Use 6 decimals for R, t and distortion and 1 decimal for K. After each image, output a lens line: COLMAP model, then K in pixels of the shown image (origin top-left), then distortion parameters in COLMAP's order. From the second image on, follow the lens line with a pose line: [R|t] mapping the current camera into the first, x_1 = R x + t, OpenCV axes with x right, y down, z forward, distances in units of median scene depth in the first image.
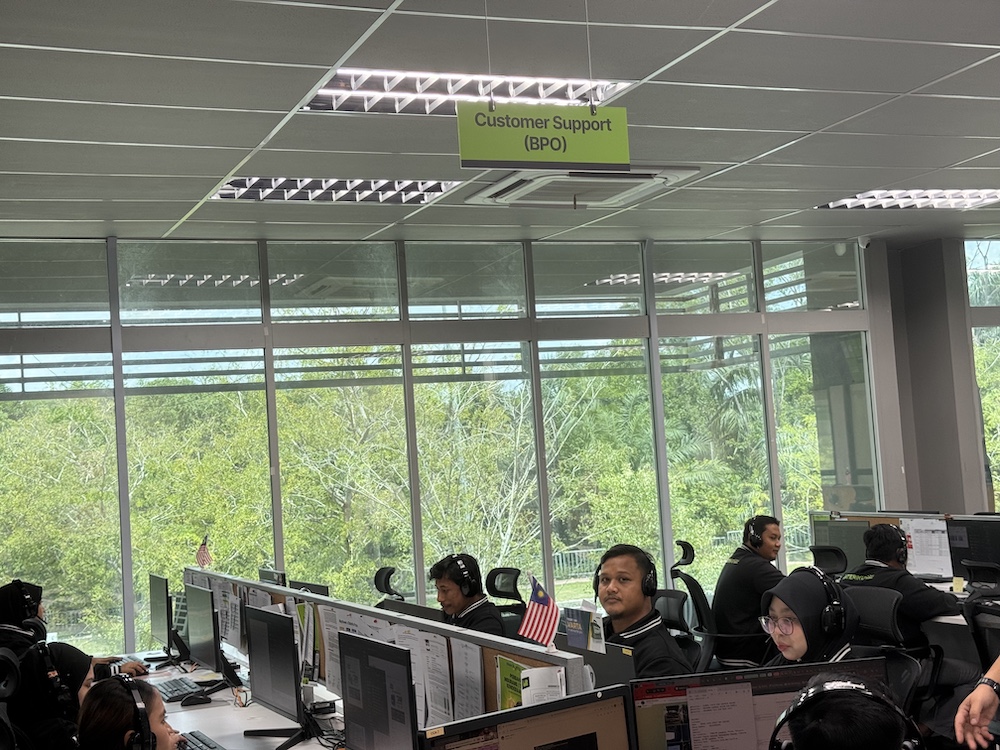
lens RADIAL K [[1431.4, 0, 504.2], [0, 1431.4, 374.9], [0, 0, 1]] dist [0.074700, 0.000000]
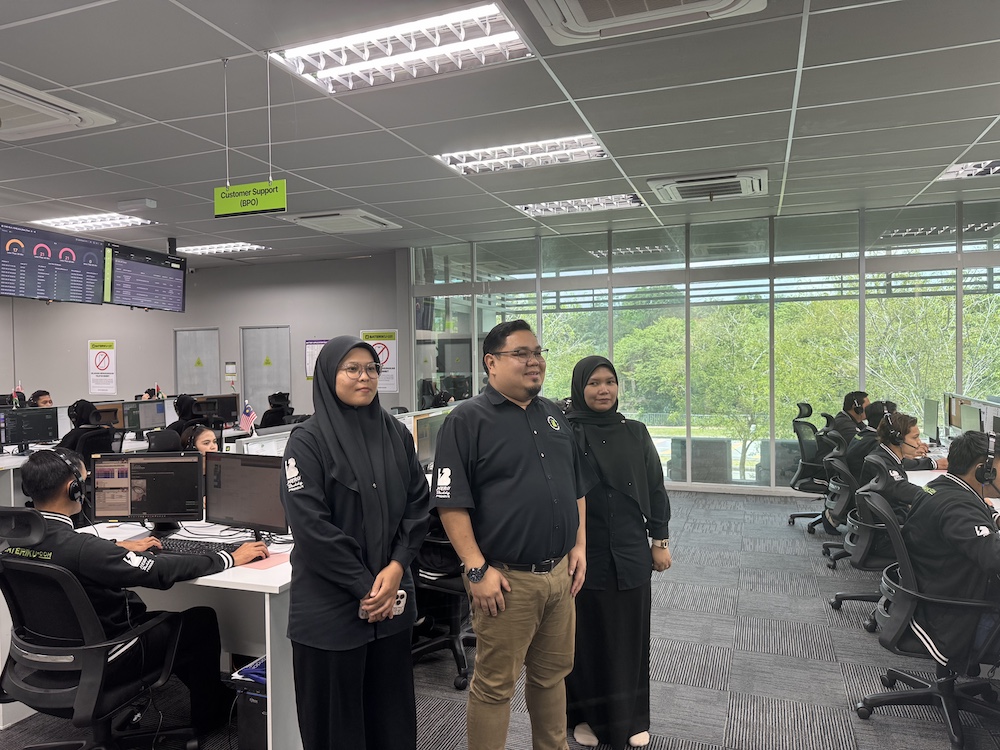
lens RADIAL K [[710.1, 0, 503.5], [0, 710.1, 380.6], [0, 0, 1]] dist [0.039131, -0.040709]
pose [[0.732600, 0.072601, -0.676777, 0.291975], [0.015327, 0.992284, 0.123038, -0.012103], [0.680487, -0.100511, 0.725834, 0.160322]]
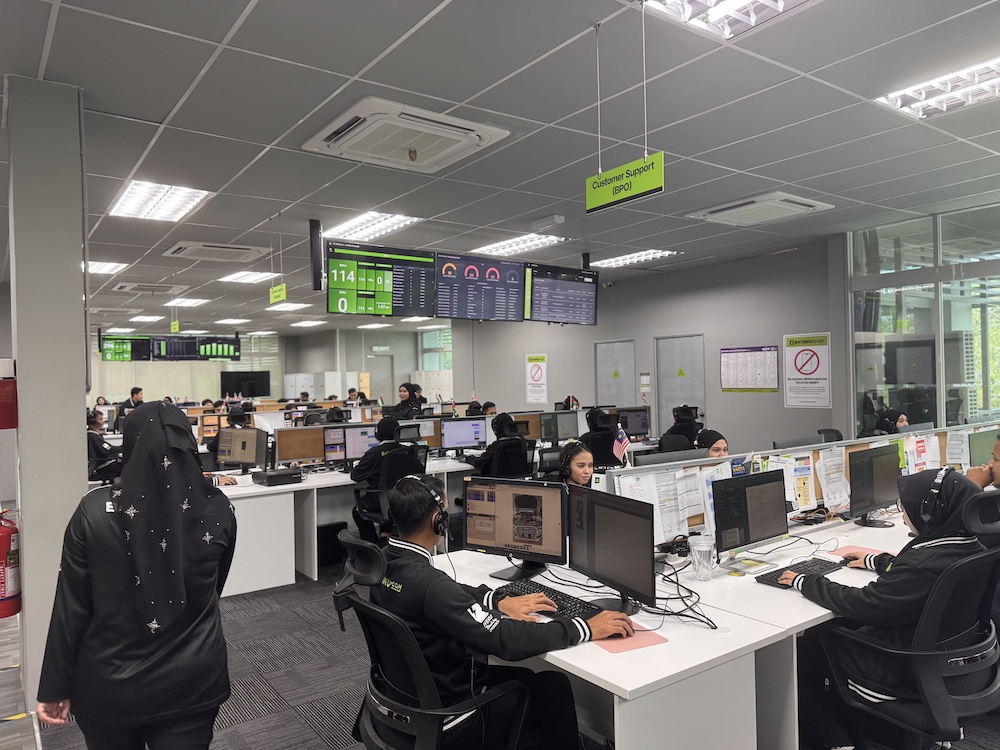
lens RADIAL K [[710.1, 0, 485.8], [0, 710.1, 377.7], [0, 0, 1]] dist [0.039131, -0.040709]
pose [[0.218822, 0.058314, -0.974021, 0.243726], [0.079394, 0.993839, 0.077337, -0.007916], [0.972529, -0.094255, 0.212844, 0.205851]]
